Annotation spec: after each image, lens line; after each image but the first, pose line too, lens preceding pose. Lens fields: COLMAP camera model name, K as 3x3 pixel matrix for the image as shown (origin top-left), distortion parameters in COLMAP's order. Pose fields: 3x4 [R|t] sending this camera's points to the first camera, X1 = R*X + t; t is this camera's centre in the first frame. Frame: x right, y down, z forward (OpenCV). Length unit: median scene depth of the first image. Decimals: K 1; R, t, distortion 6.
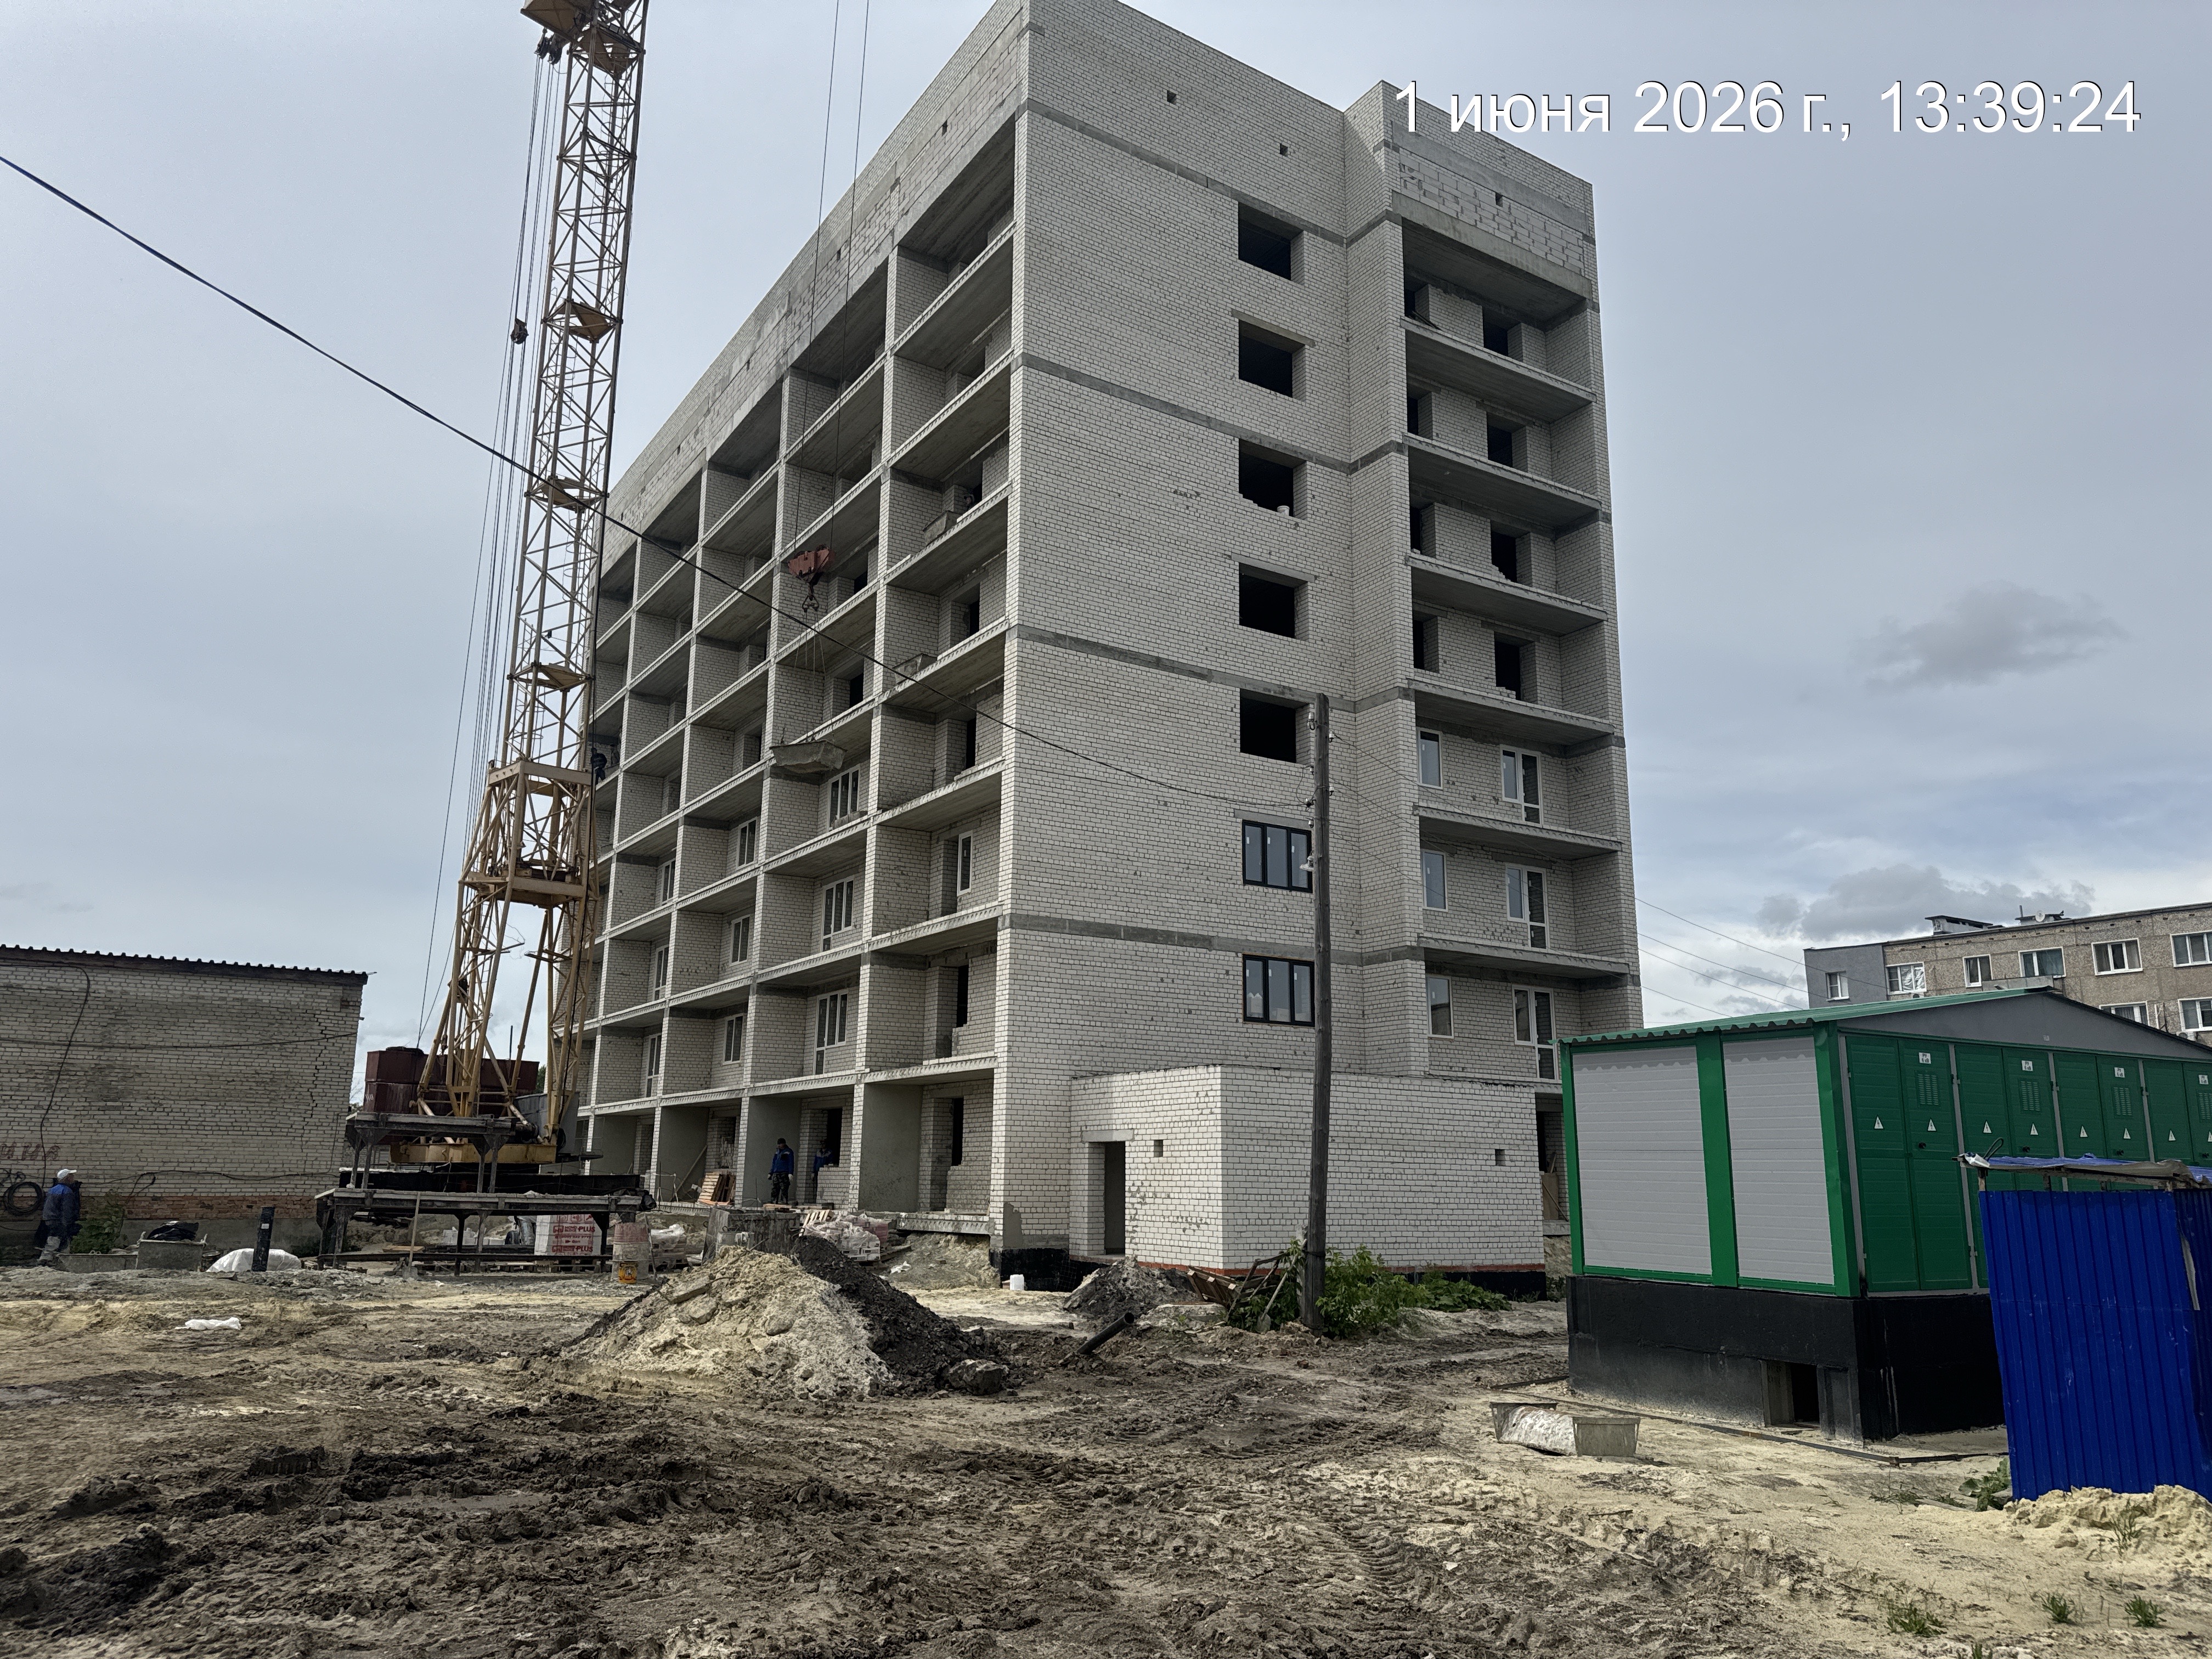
lens RADIAL K [[1570.6, 0, 1105.9], [0, 1570.6, 848.0], [0, 0, 1]] dist [0.087471, -0.106377]
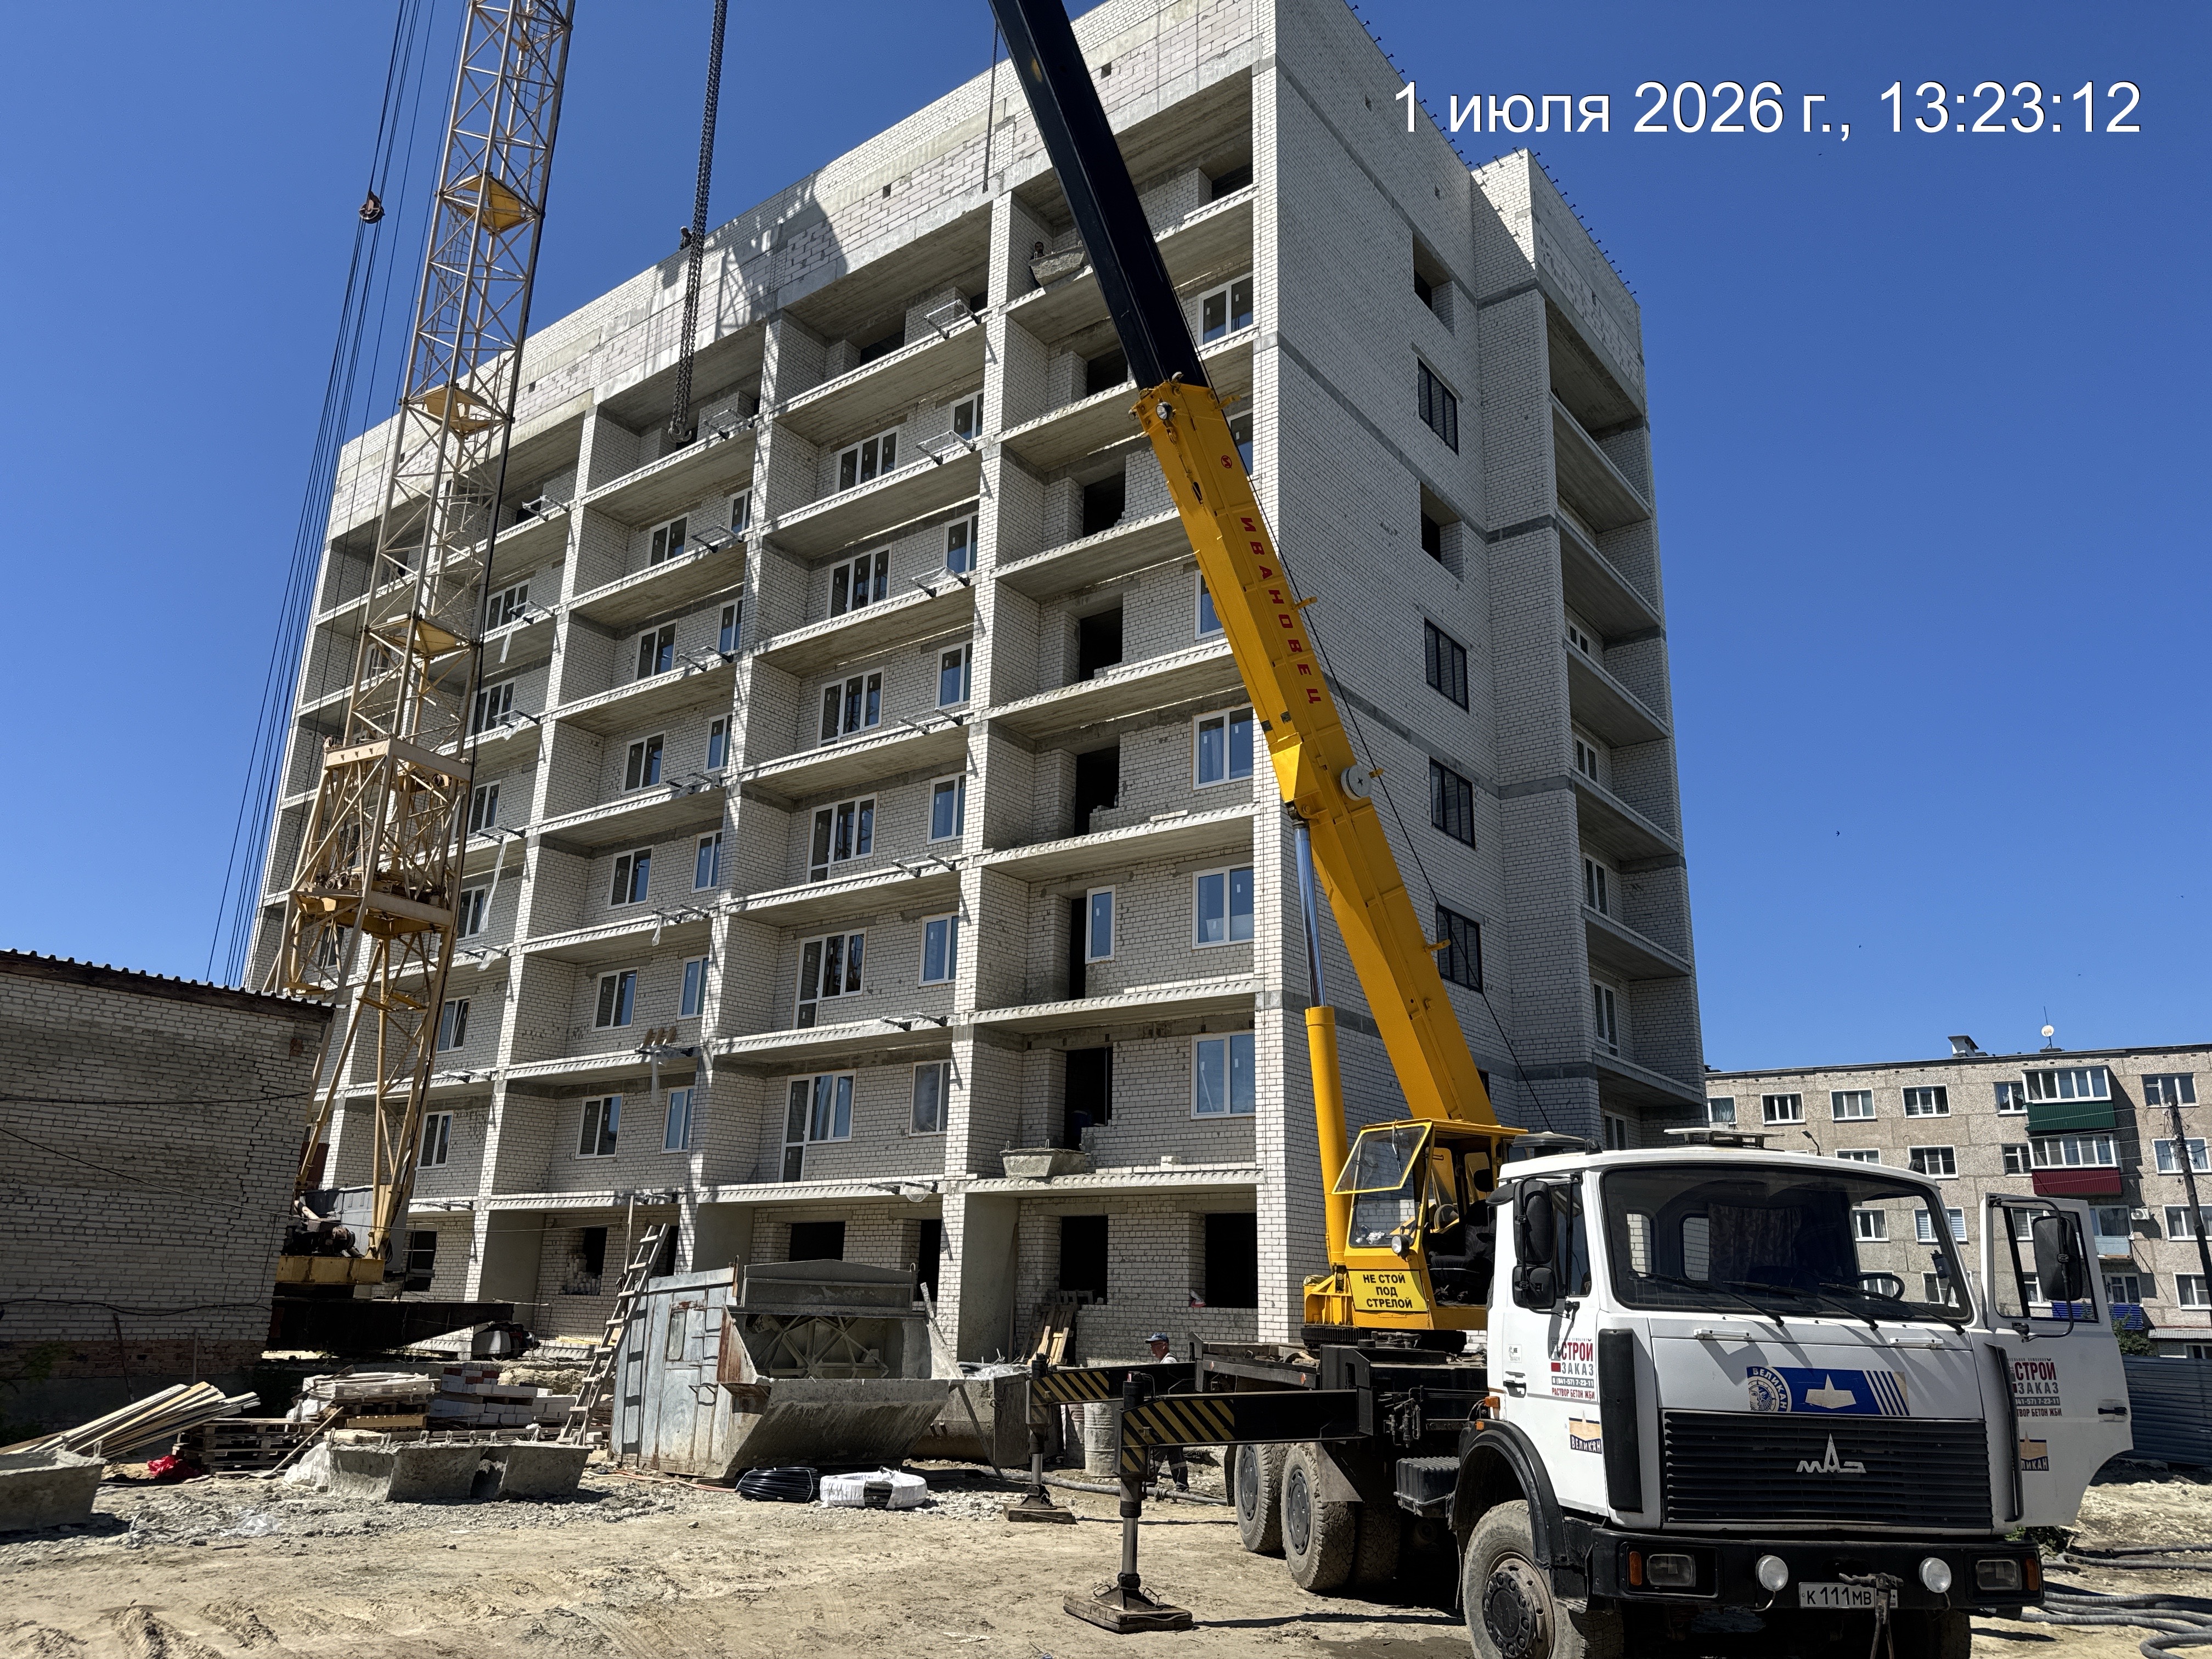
lens RADIAL K [[1570.6, 0, 1113.2], [0, 1570.6, 836.2], [0, 0, 1]] dist [0.087471, -0.106377]
pose [[0.938548, 0.108814, 0.327547, -0.354414], [-0.084165, 0.992509, -0.088555, 0.035820], [-0.334729, 0.055545, 0.940676, 0.223280]]
